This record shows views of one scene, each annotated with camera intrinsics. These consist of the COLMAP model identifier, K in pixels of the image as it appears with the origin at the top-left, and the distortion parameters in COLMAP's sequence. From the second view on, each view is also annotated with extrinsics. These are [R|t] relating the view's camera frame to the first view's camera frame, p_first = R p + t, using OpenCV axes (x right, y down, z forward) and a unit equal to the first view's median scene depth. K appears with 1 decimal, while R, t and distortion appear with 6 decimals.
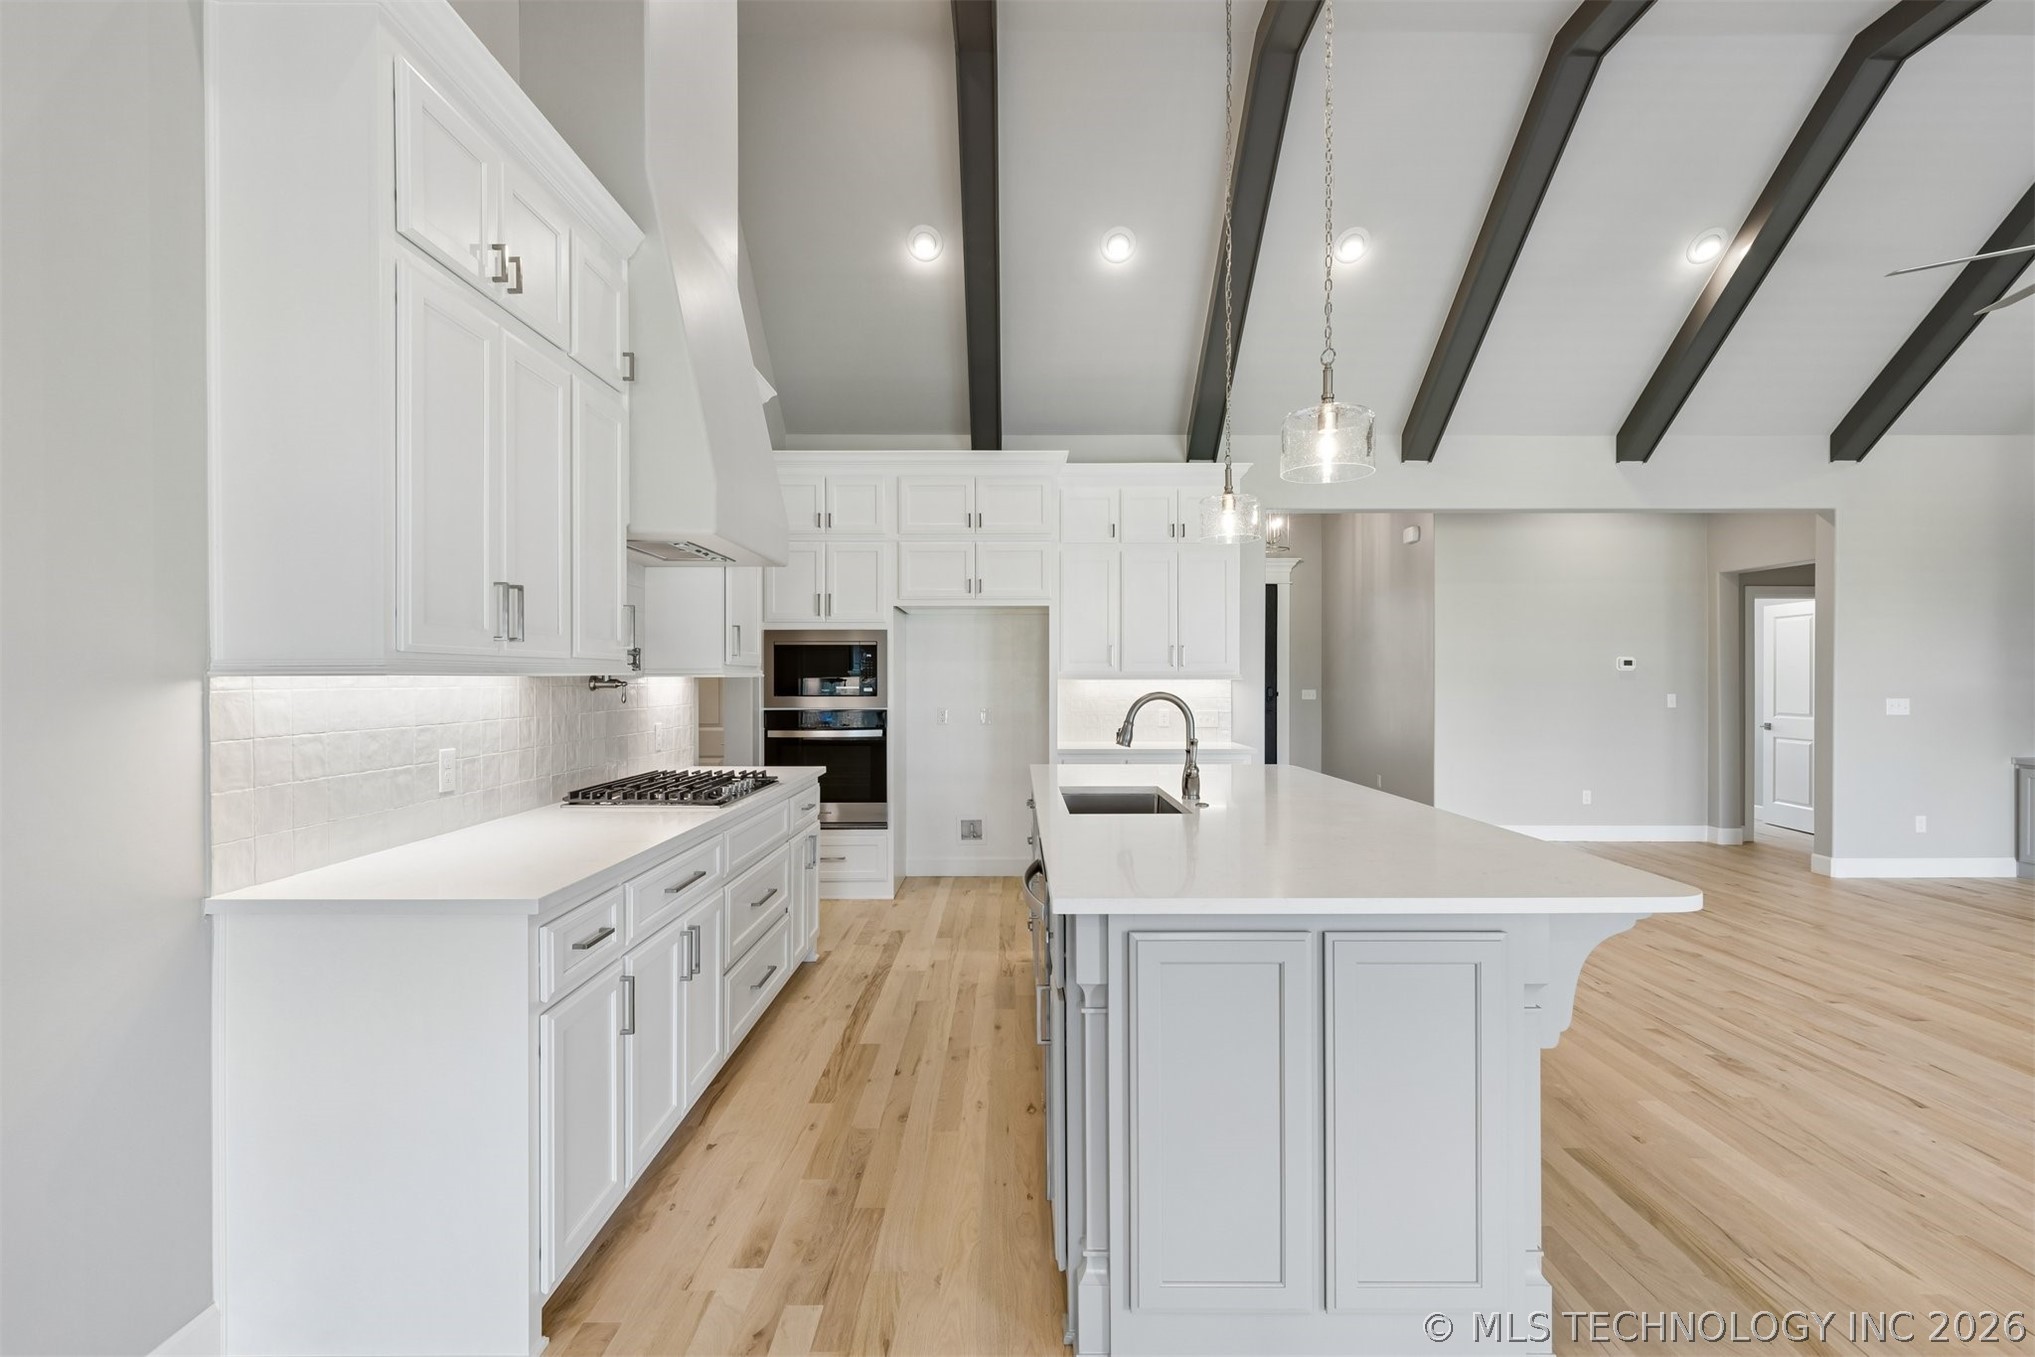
lens RADIAL K [[912.8, 0, 1015.1], [0, 912.8, 678.0], [0, 0, 1]] dist [0.000306, 0.000505]
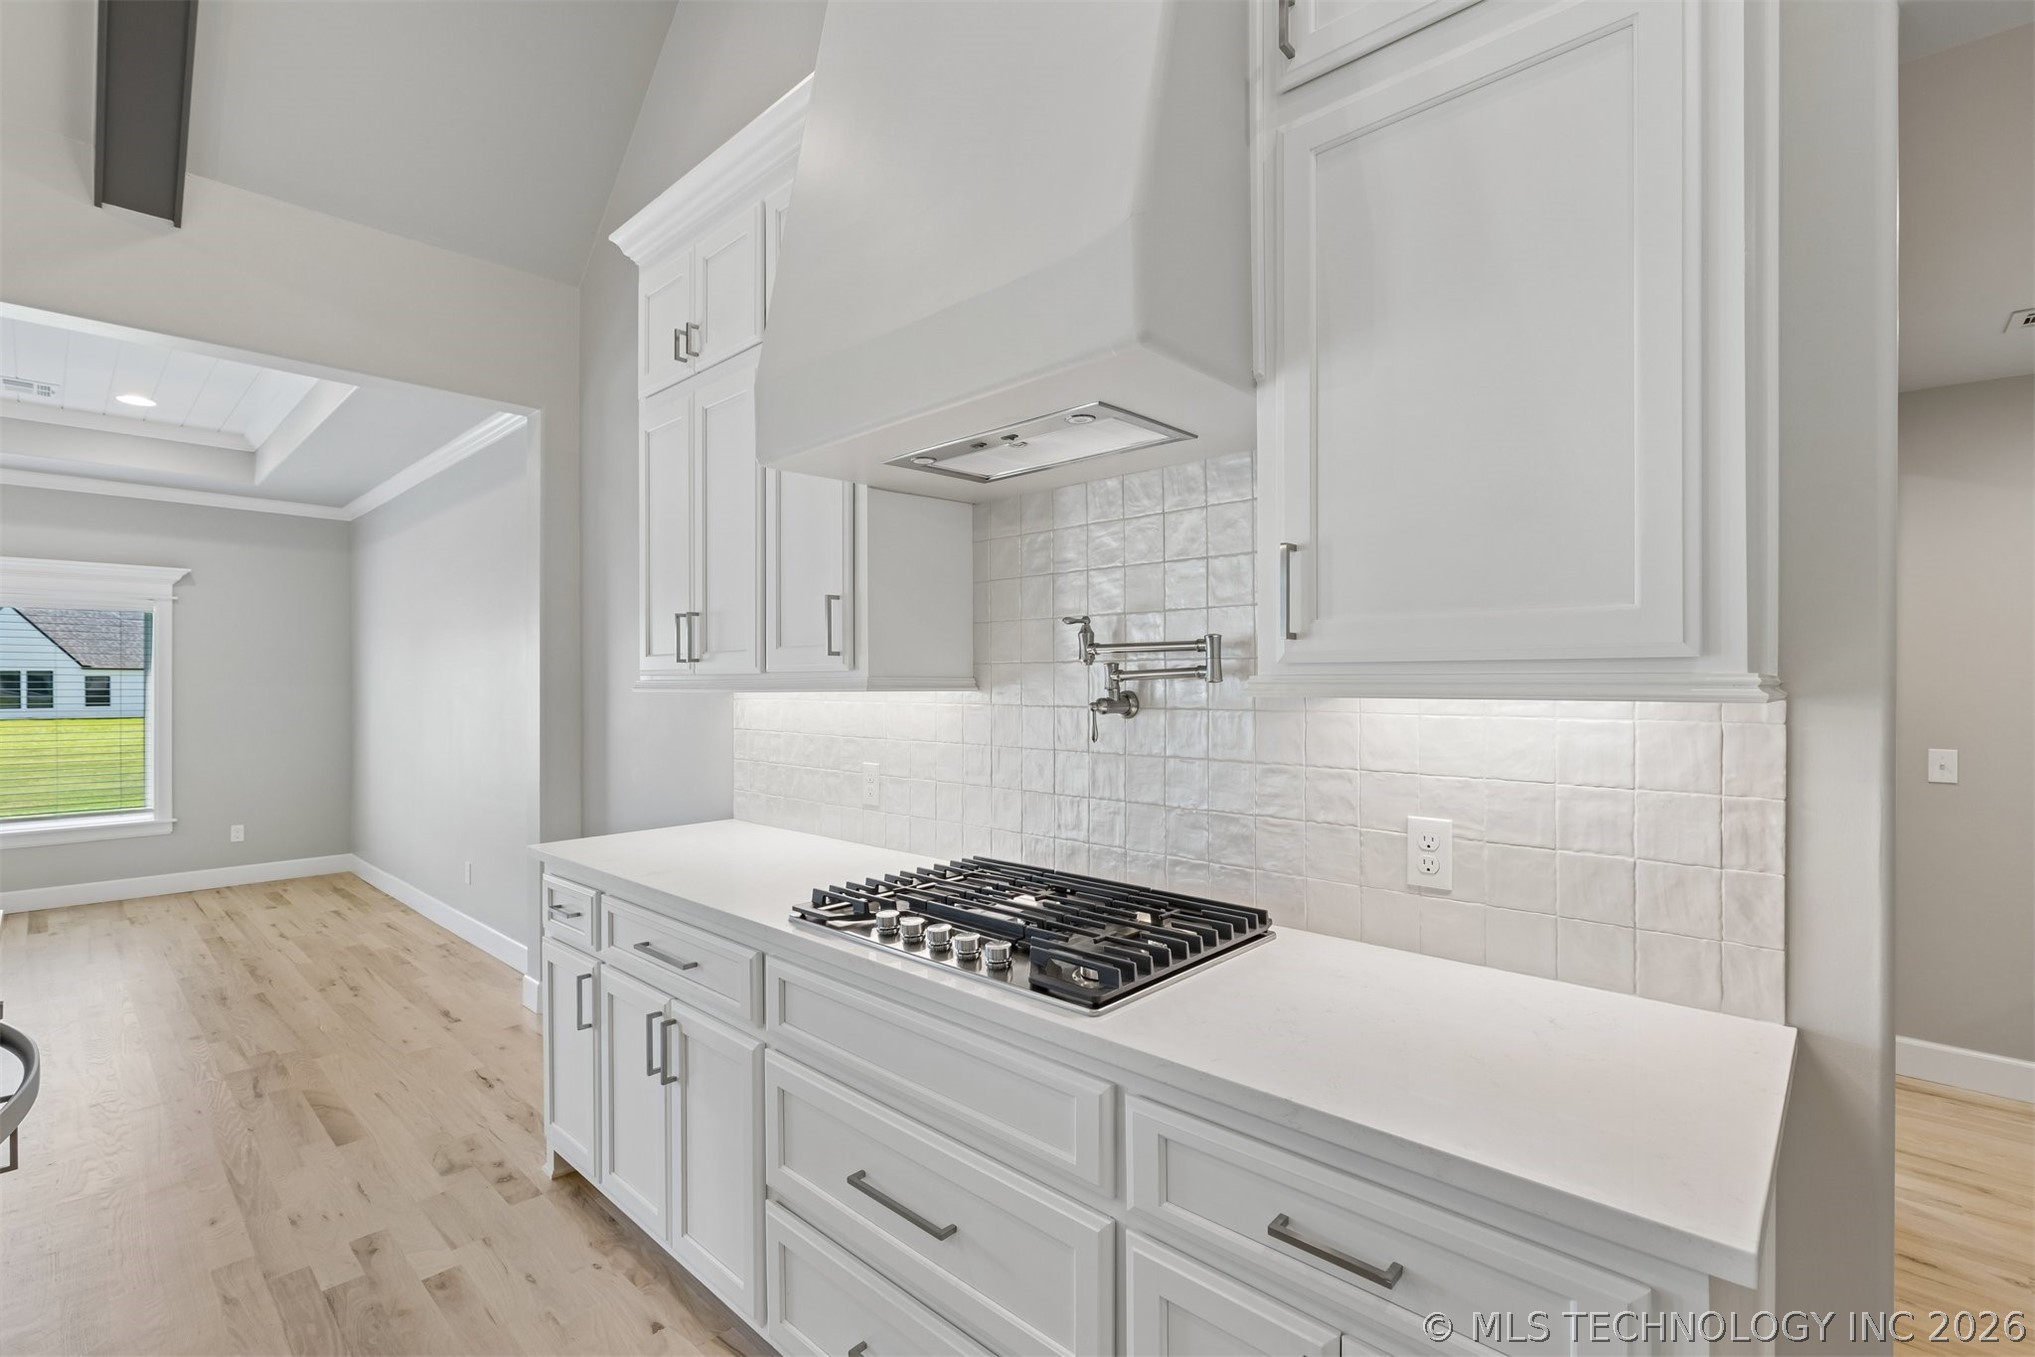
lens RADIAL K [[912.8, 0, 1011.8], [0, 912.8, 677.7], [0, 0, 1]] dist [0.000306, 0.000505]
pose [[-0.685415, -0.012928, -0.728038, 0.016237], [-0.008246, 0.999916, -0.009992, -0.009627], [0.728106, -0.000845, -0.685464, 1.871410]]
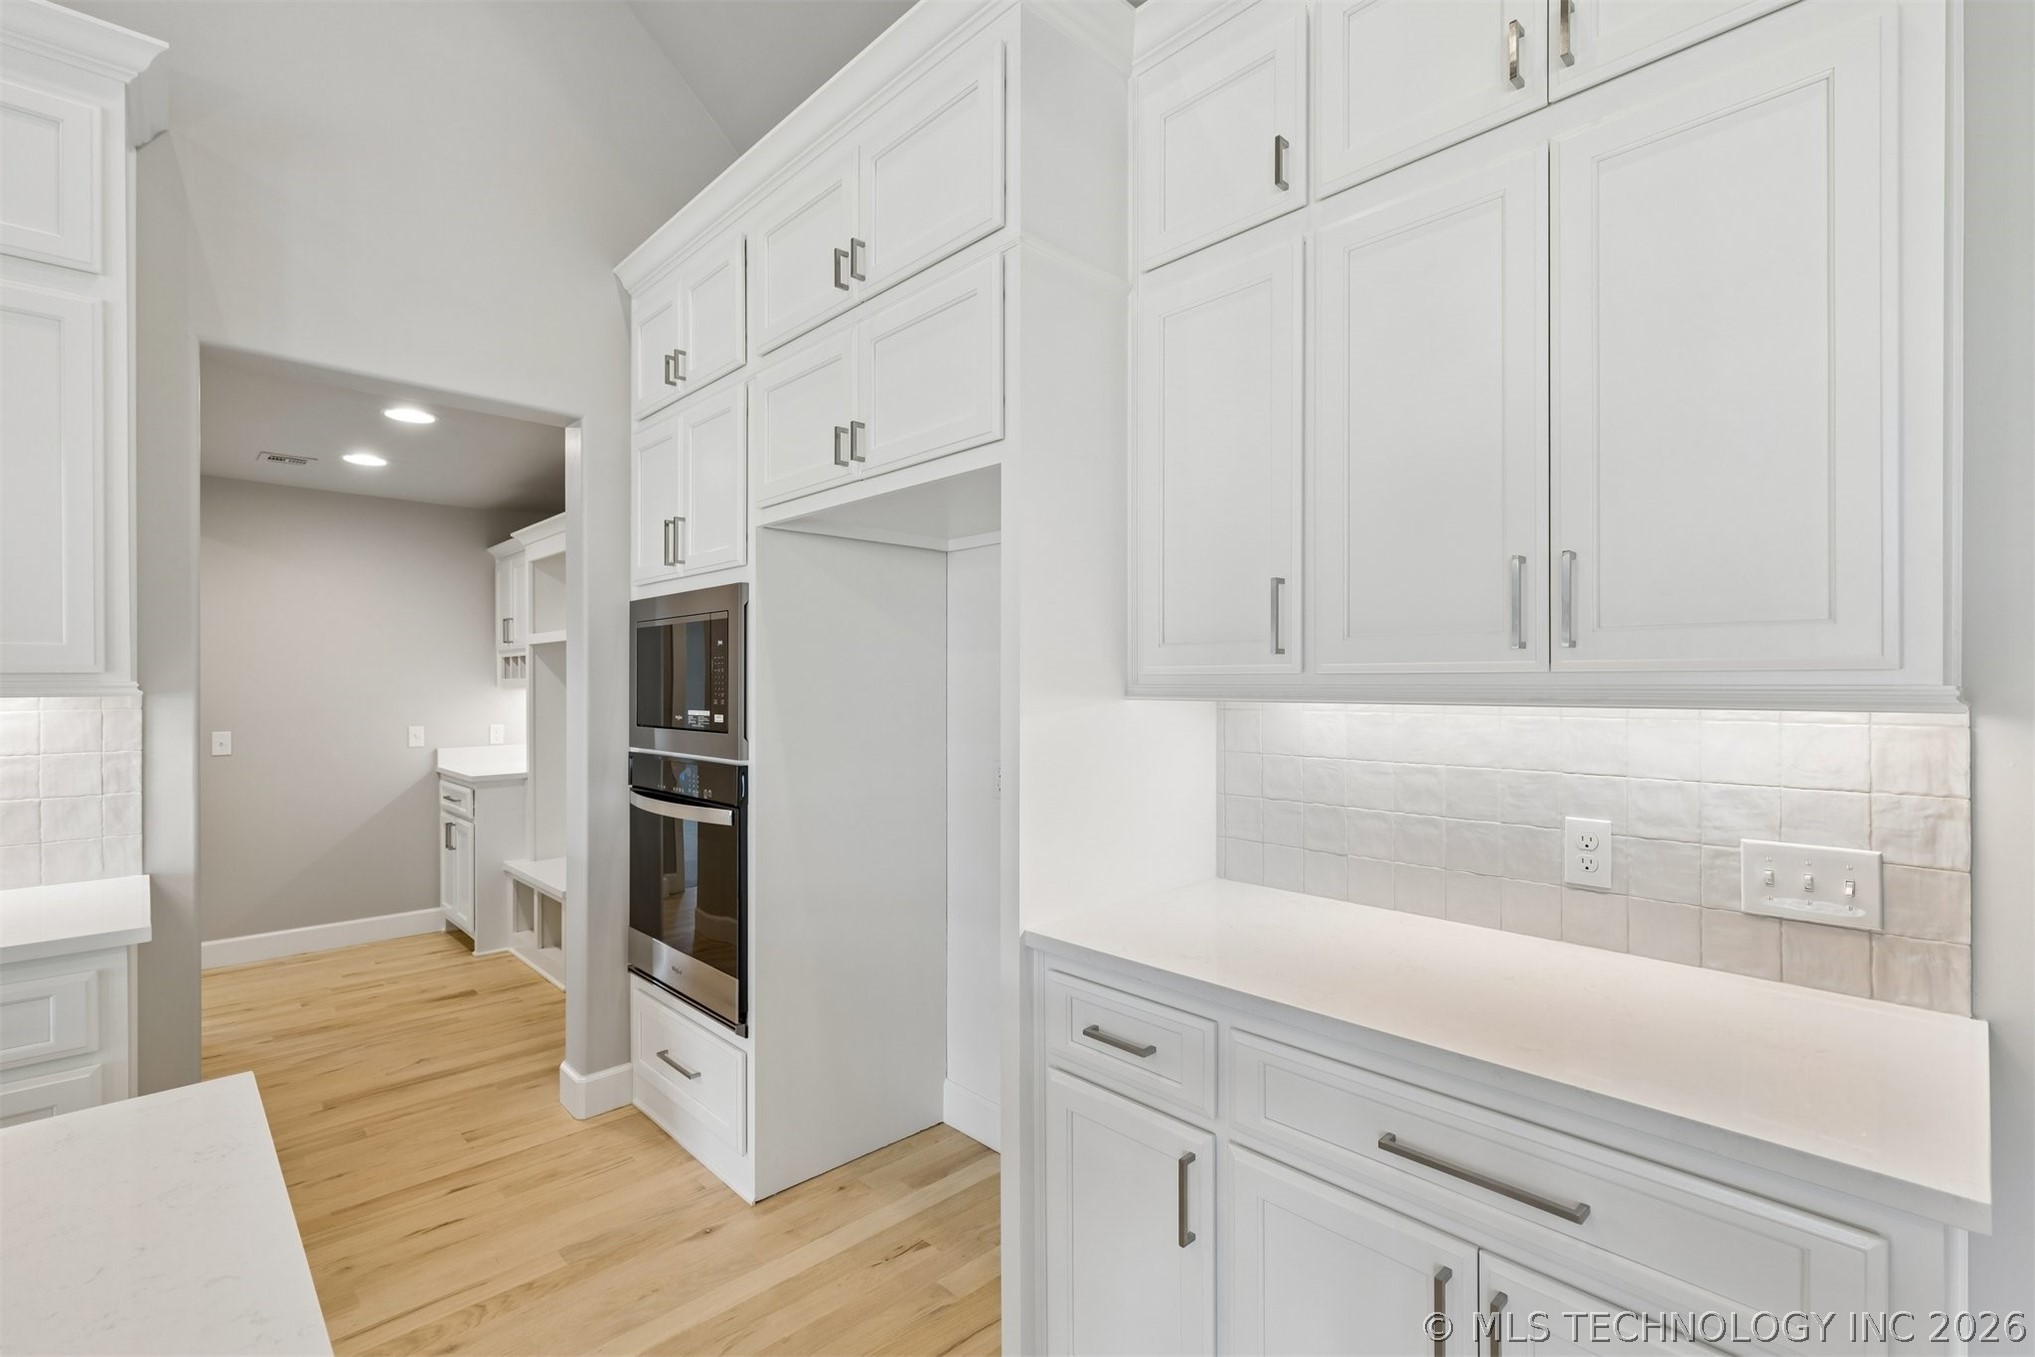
lens RADIAL K [[912.8, 0, 1022.0], [0, 912.8, 675.1], [0, 0, 1]] dist [0.000306, 0.000505]
pose [[0.688888, -0.012584, -0.724759, 0.624402], [0.010839, 0.999916, -0.007060, -0.009565], [0.724787, -0.002992, 0.688967, 1.844963]]
